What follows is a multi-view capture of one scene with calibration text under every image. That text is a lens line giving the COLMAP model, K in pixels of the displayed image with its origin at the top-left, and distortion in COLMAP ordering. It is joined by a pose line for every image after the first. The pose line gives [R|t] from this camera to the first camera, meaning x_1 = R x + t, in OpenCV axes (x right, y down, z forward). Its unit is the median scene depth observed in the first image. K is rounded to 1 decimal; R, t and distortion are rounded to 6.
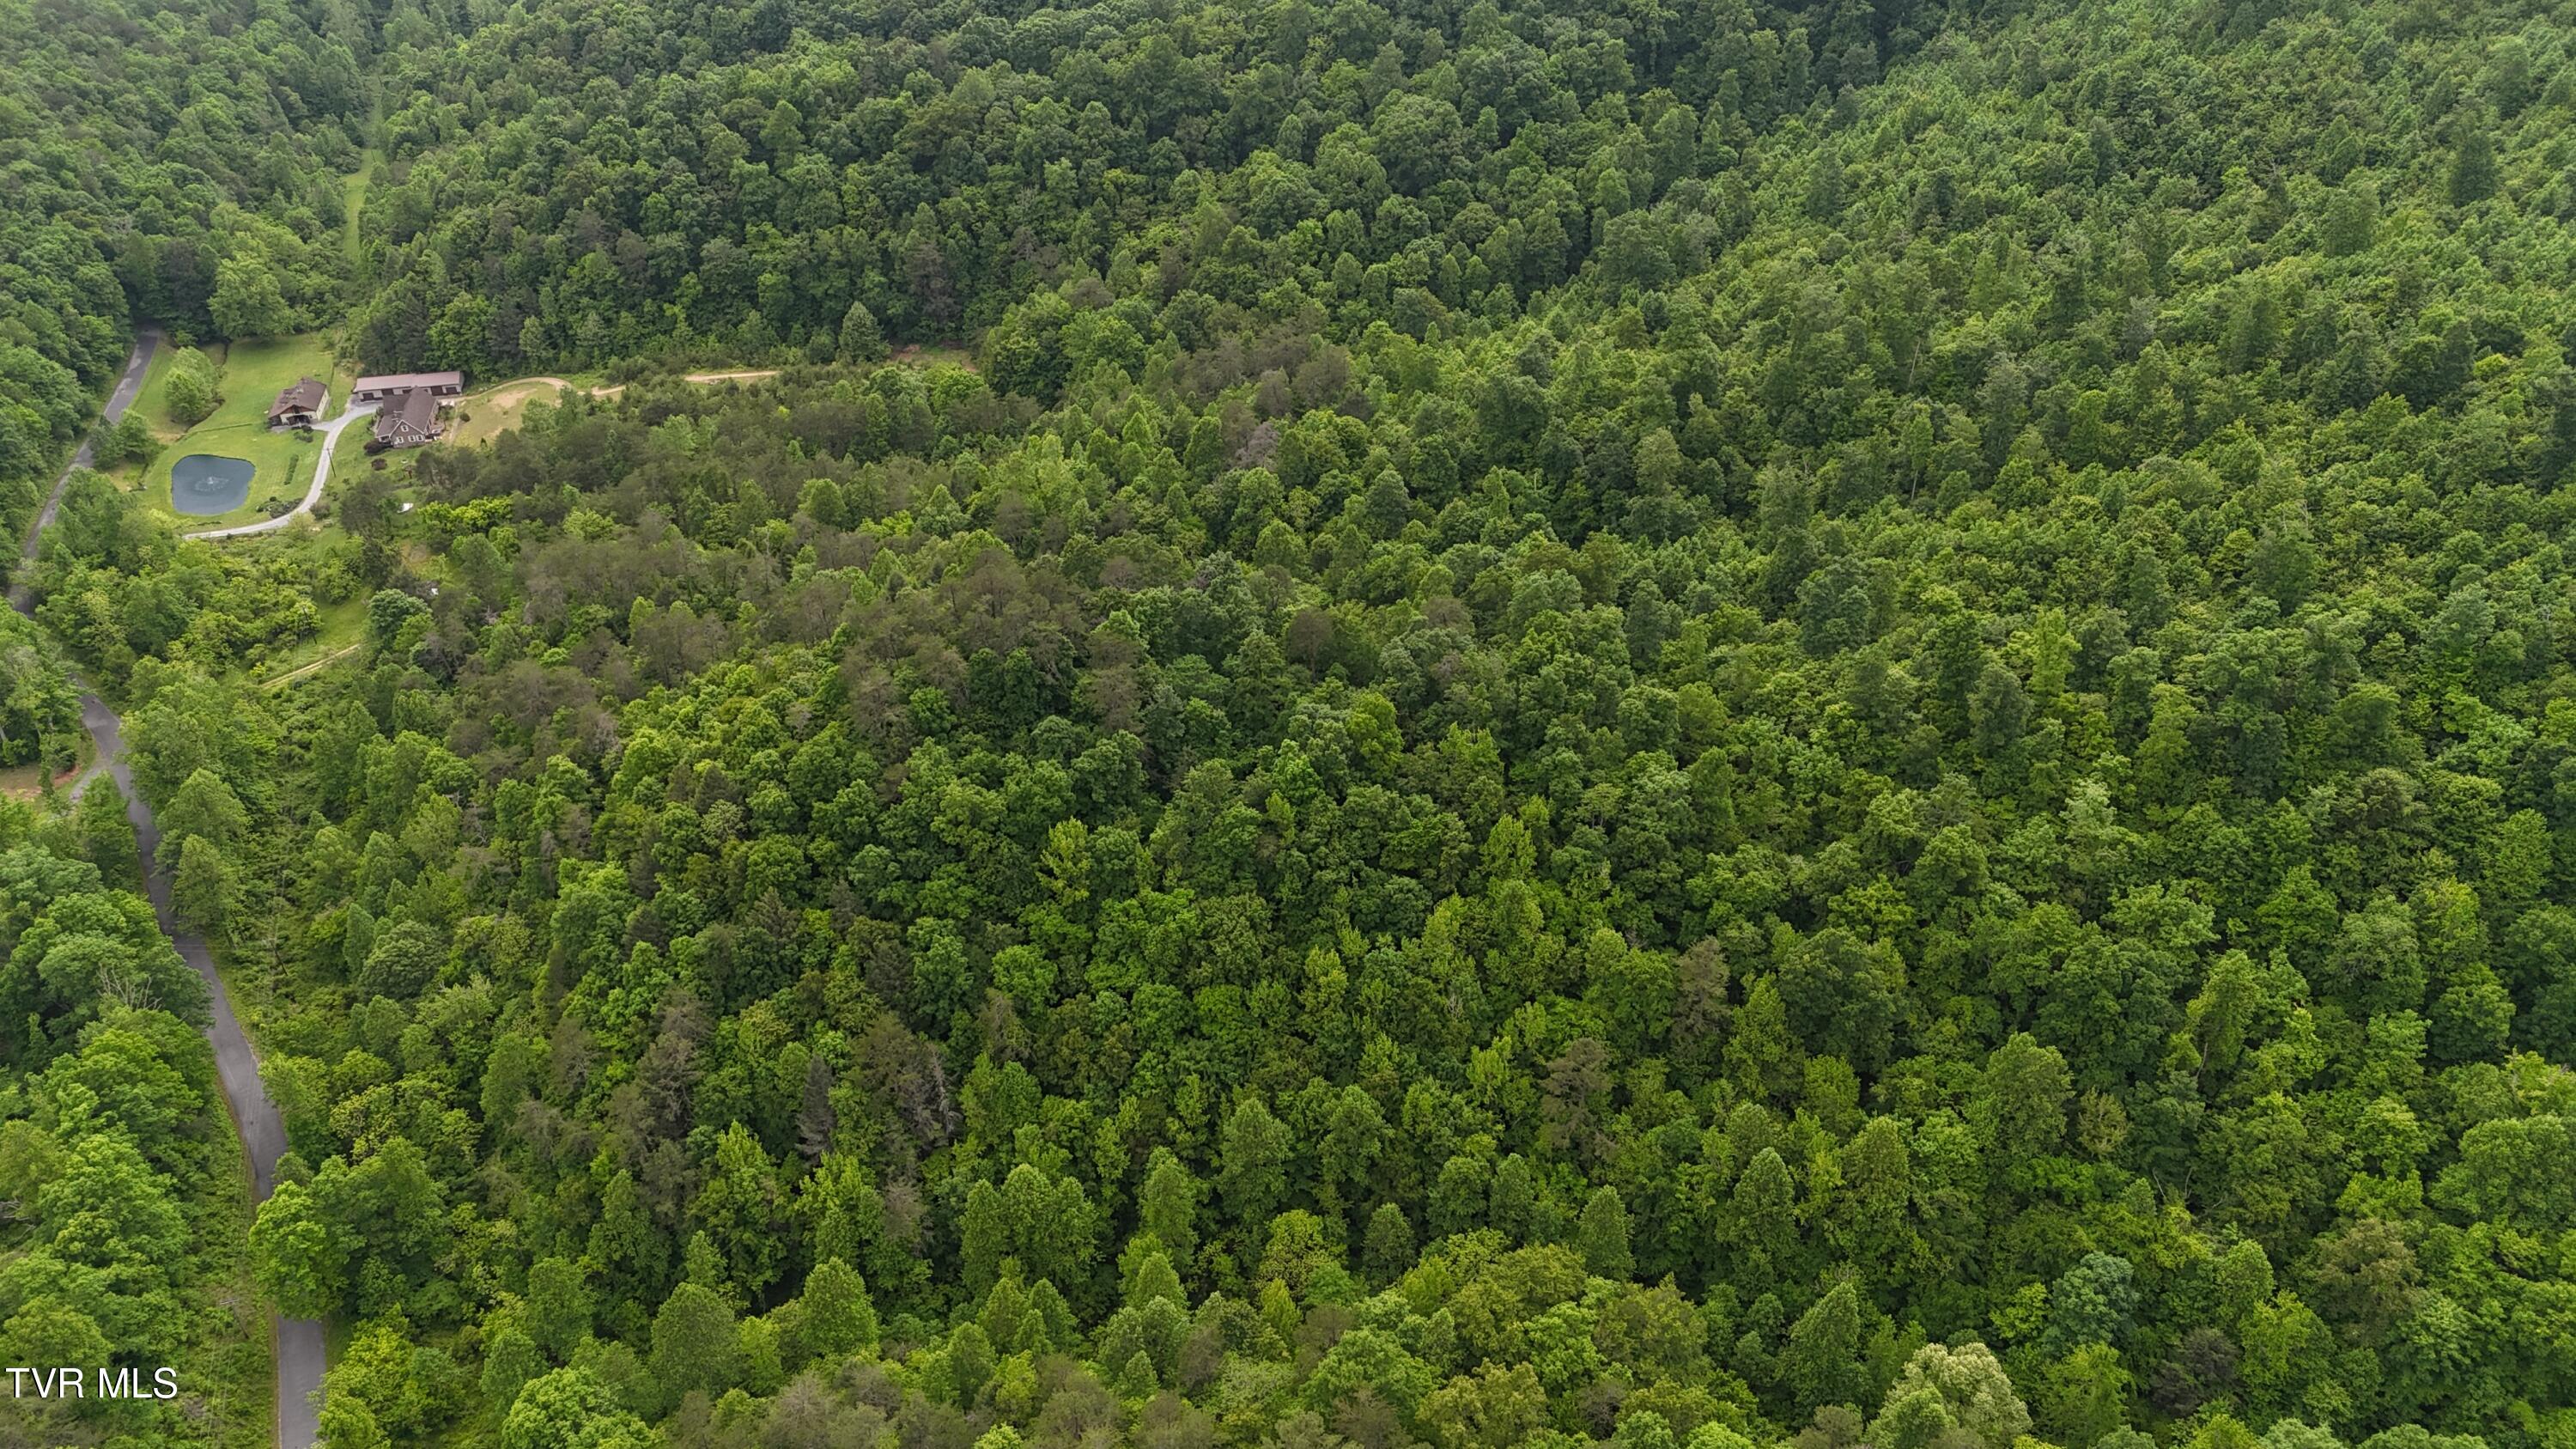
lens RADIAL K [[1893.8, 0, 1290.0], [0, 1893.8, 720.1], [0, 0, 1]] dist [0.066579, -0.054848]
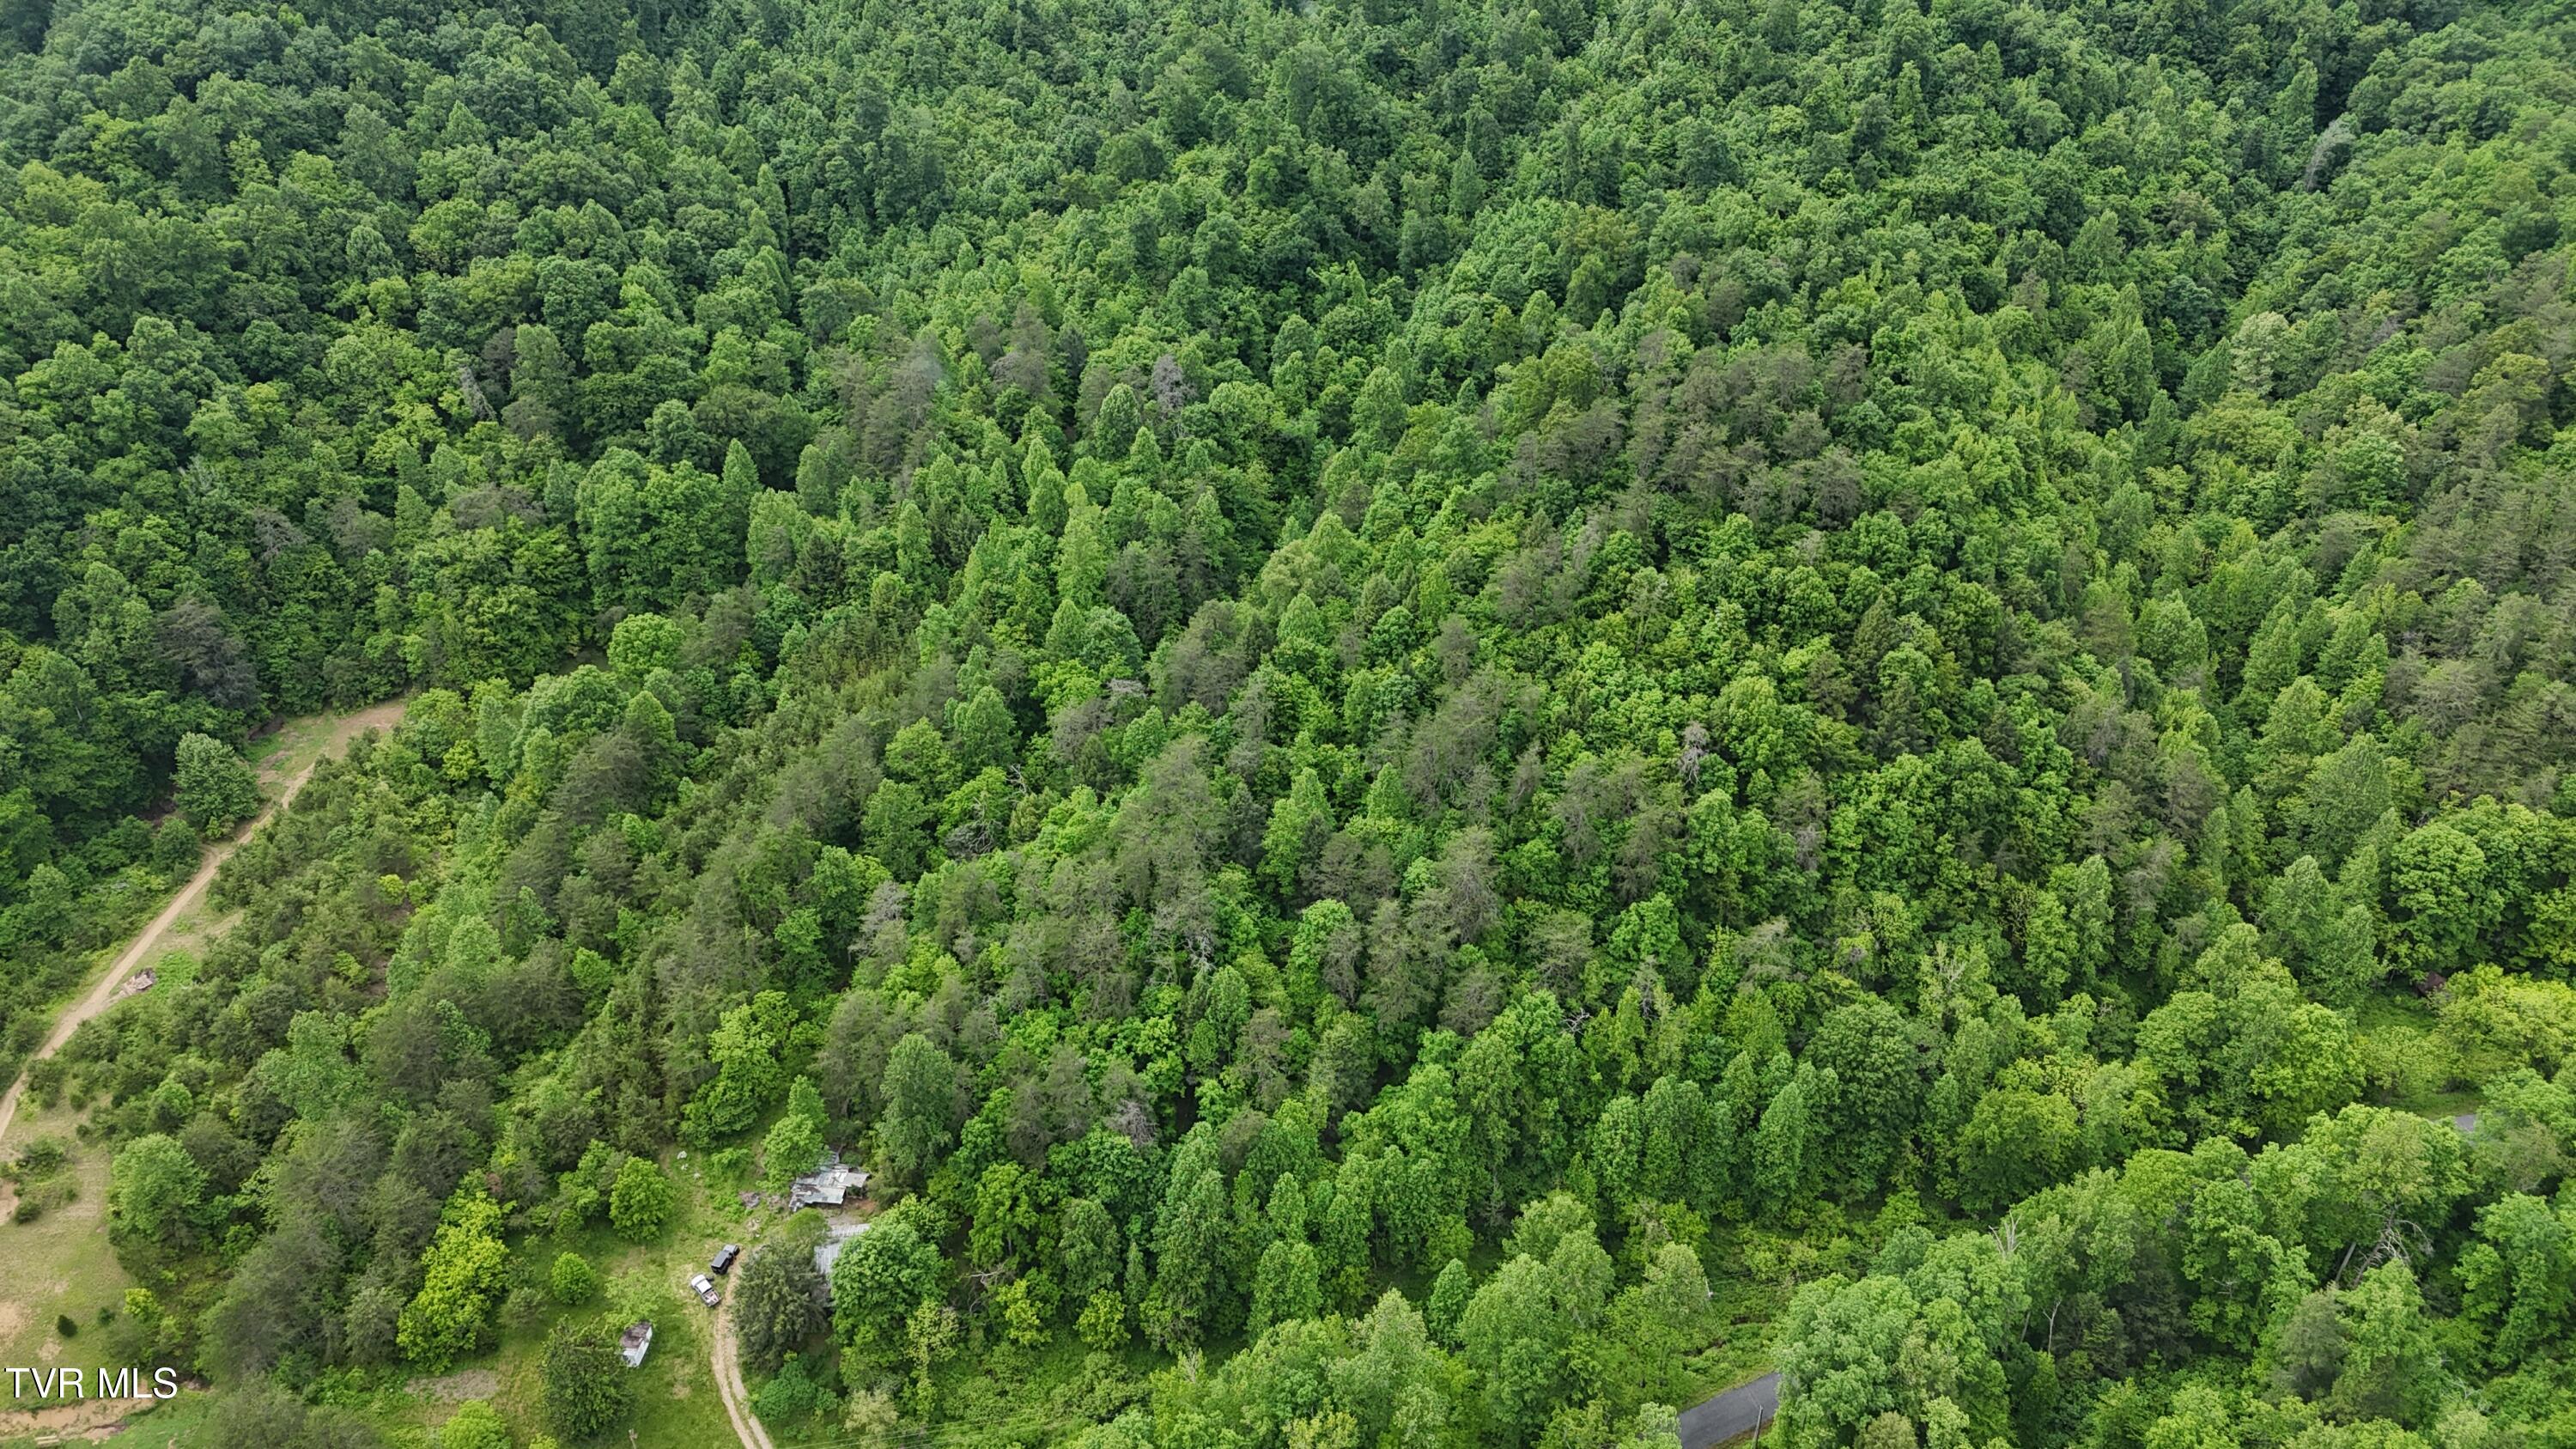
lens RADIAL K [[1893.8, 0, 1290.0], [0, 1893.8, 720.1], [0, 0, 1]] dist [0.066579, -0.054848]
pose [[0.170377, -0.544682, 0.821153, -0.689615], [0.553138, 0.742522, 0.377757, -0.271818], [-0.815482, 0.389850, 0.427793, 0.487716]]
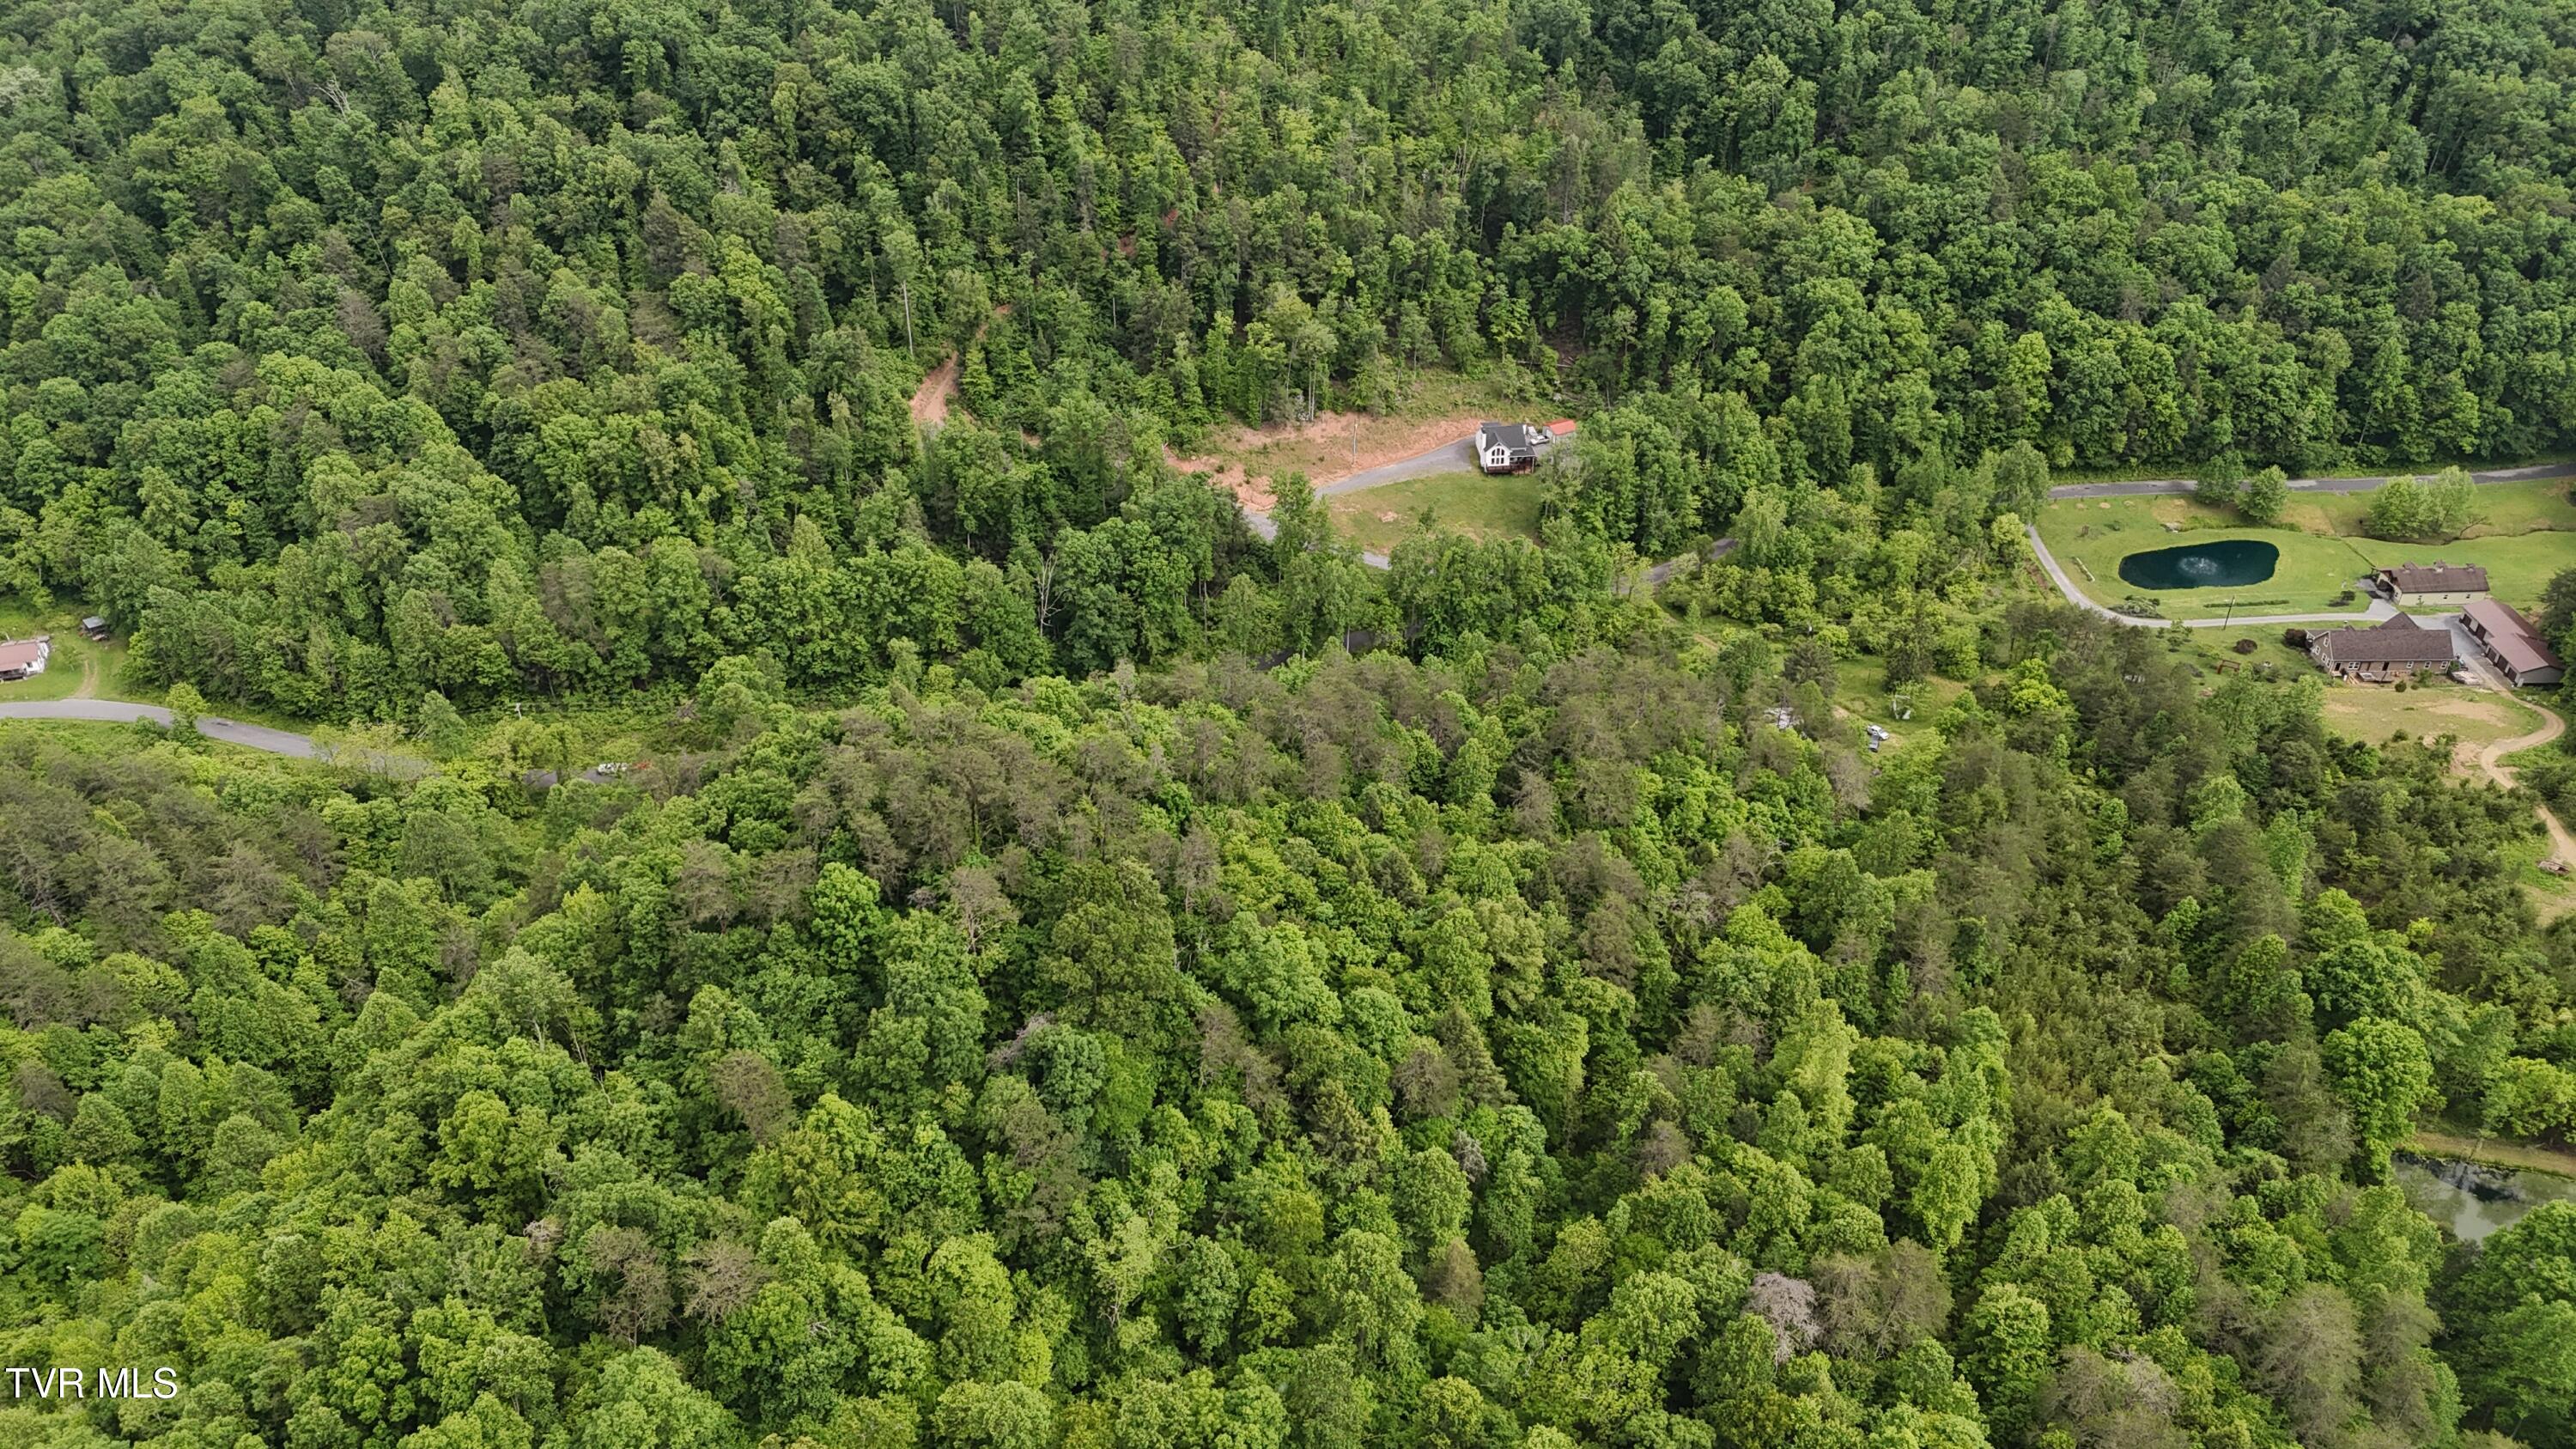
lens RADIAL K [[1893.8, 0, 1290.0], [0, 1893.8, 720.1], [0, 0, 1]] dist [0.066579, -0.054848]
pose [[-0.217782, 0.544939, -0.809699, 0.256491], [-0.526349, 0.633055, 0.567625, -0.355966], [0.821905, 0.549803, 0.148960, 0.590728]]
